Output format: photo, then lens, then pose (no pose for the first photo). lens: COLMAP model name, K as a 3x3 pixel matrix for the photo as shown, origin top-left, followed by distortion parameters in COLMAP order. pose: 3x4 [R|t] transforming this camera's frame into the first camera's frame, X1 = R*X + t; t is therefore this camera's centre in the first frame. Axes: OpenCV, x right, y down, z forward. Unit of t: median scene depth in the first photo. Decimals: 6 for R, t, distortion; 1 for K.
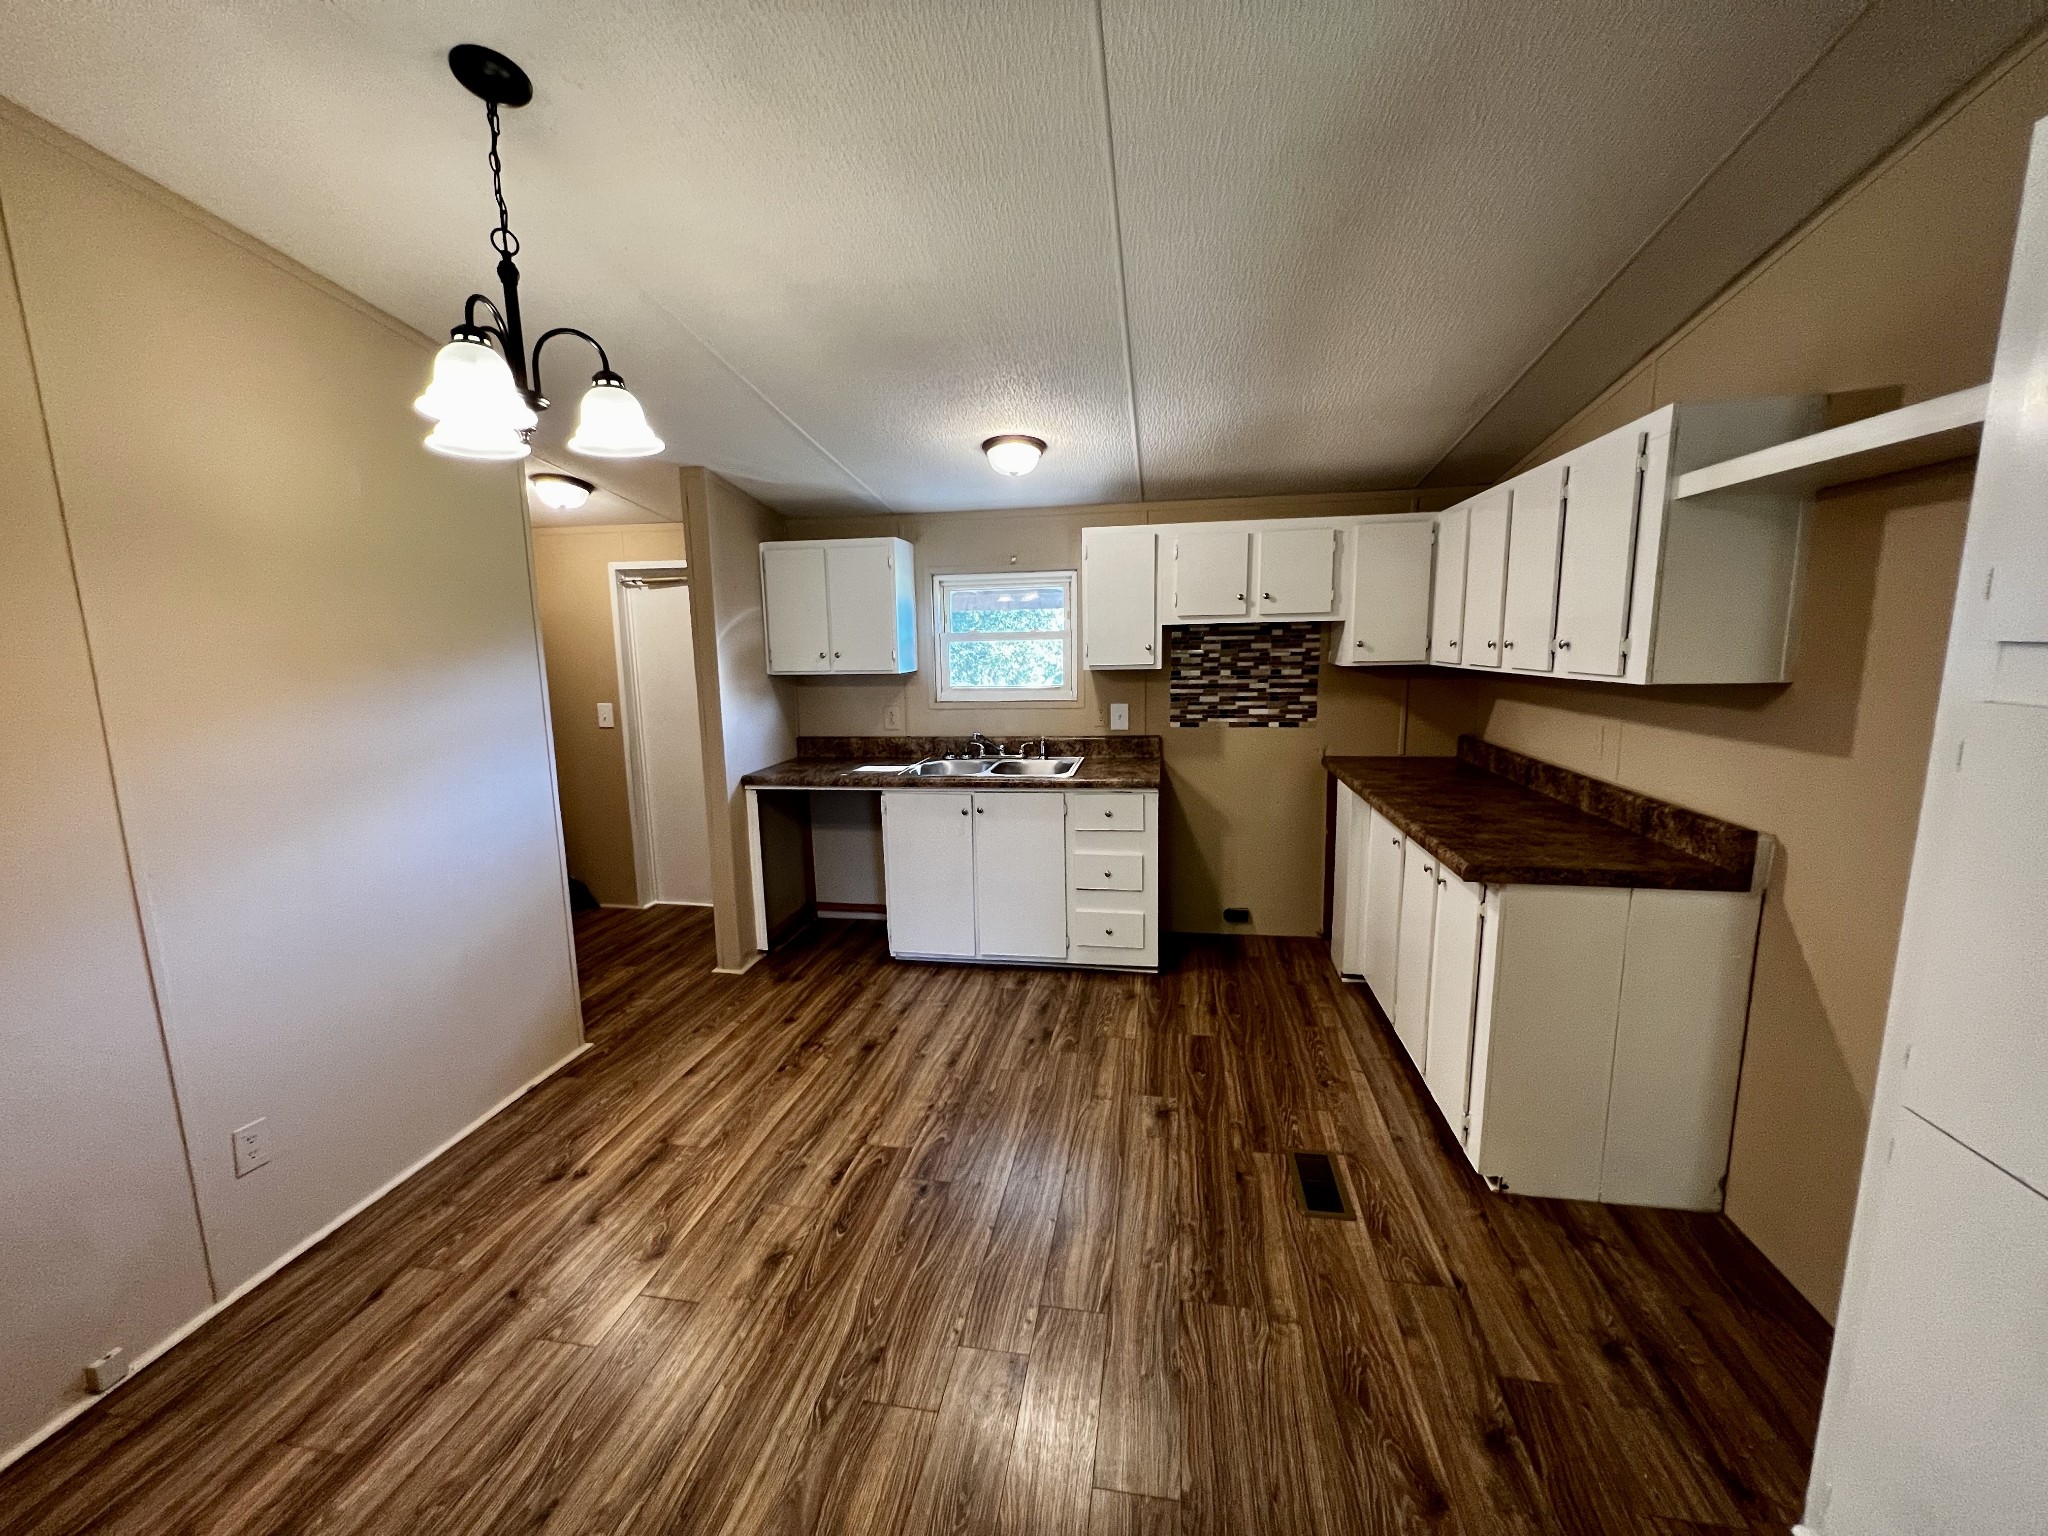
lens RADIAL K [[812.7, 0, 1017.8], [0, 812.7, 768.6], [0, 0, 1]] dist [-0.001609, 0.001317]
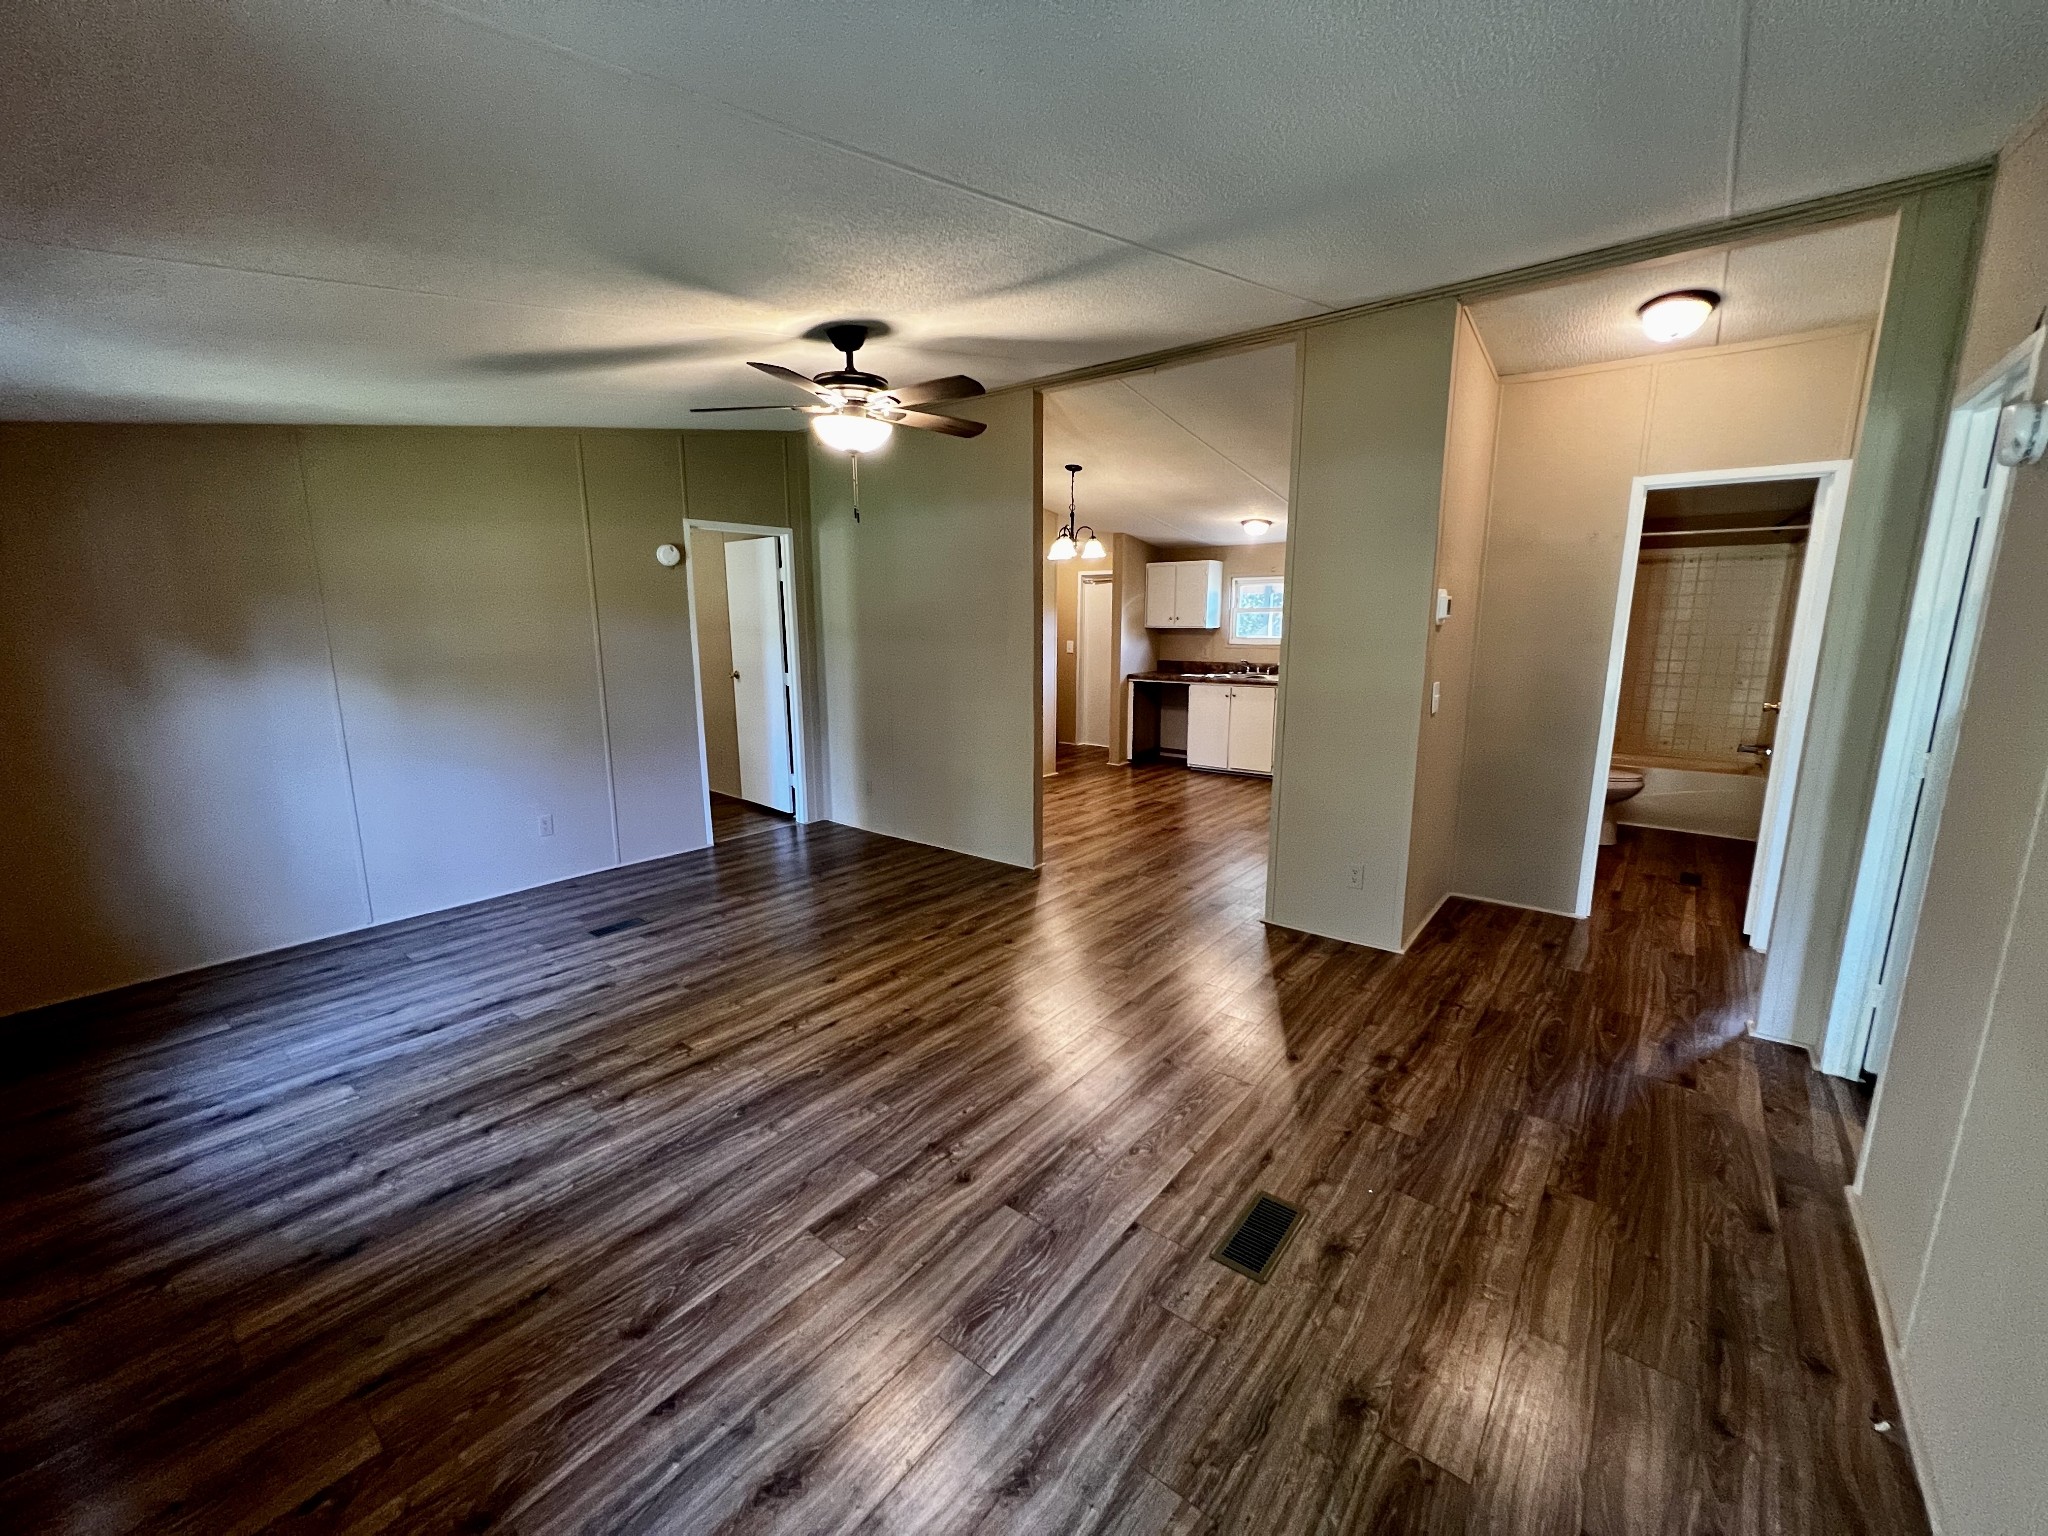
lens RADIAL K [[812.7, 0, 1029.8], [0, 812.7, 774.2], [0, 0, 1]] dist [-0.001609, 0.001317]
pose [[0.882003, 0.107193, -0.458890, 0.719682], [-0.088251, 0.994129, 0.062599, 0.259205], [0.462906, -0.014715, 0.886285, -1.655939]]
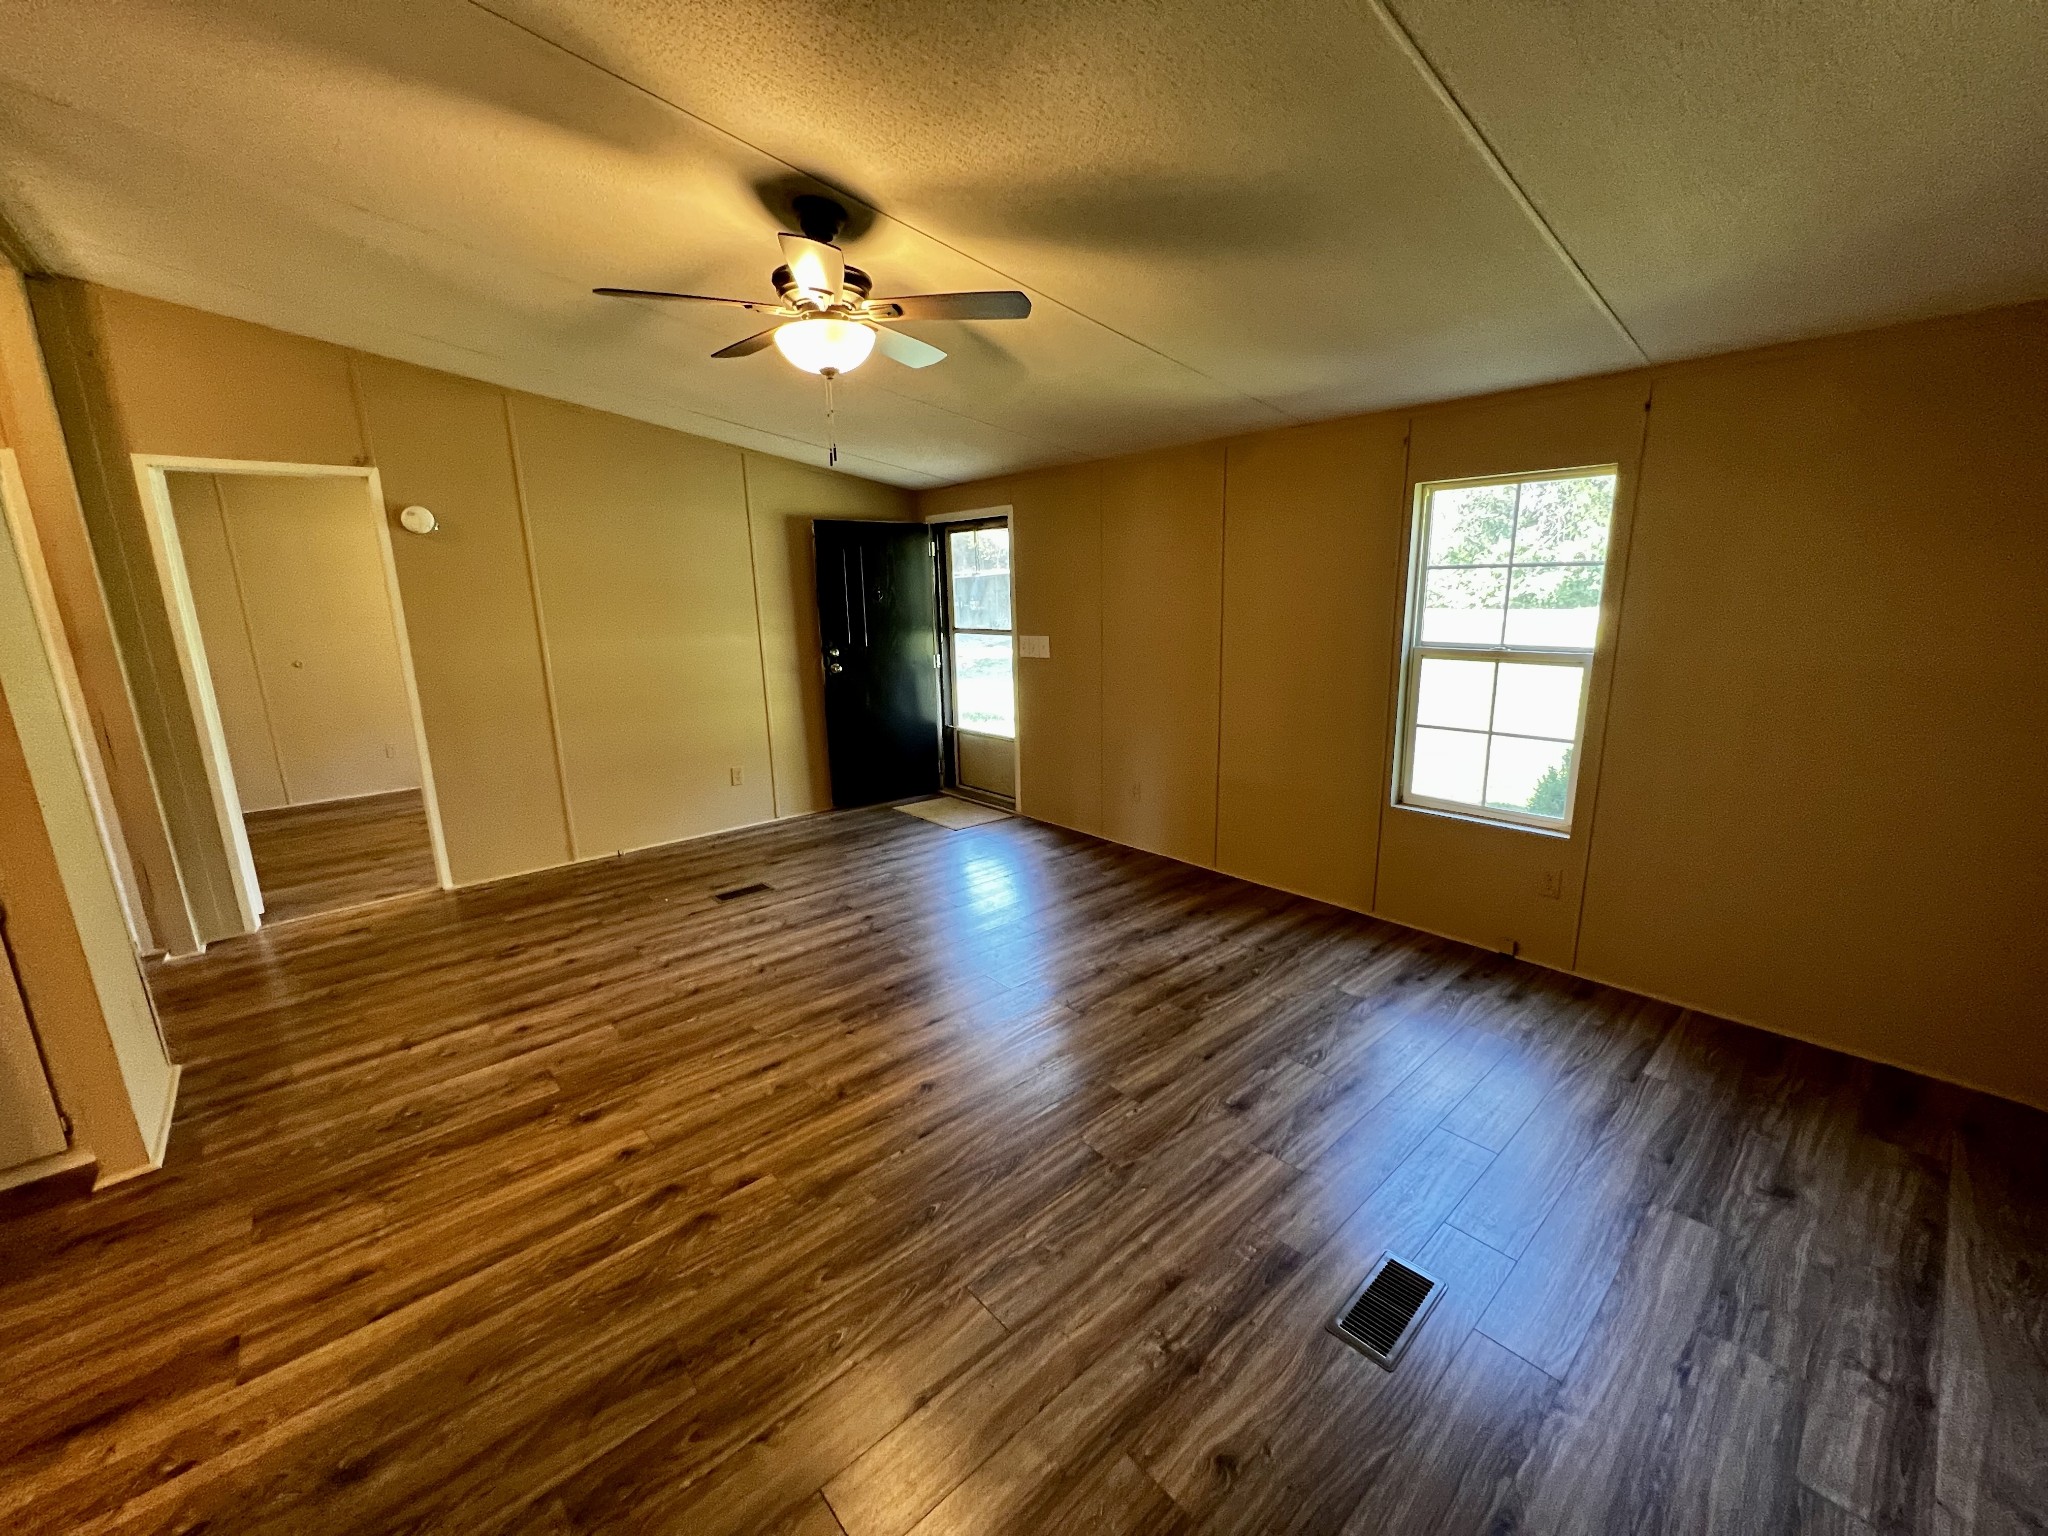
lens RADIAL K [[812.7, 0, 1019.6], [0, 812.7, 785.4], [0, 0, 1]] dist [-0.001609, 0.001317]
pose [[-0.780015, -0.116279, 0.614863, -0.913565], [0.137371, 0.926796, 0.349539, 0.028273], [-0.610496, 0.357110, -0.706942, -0.010827]]
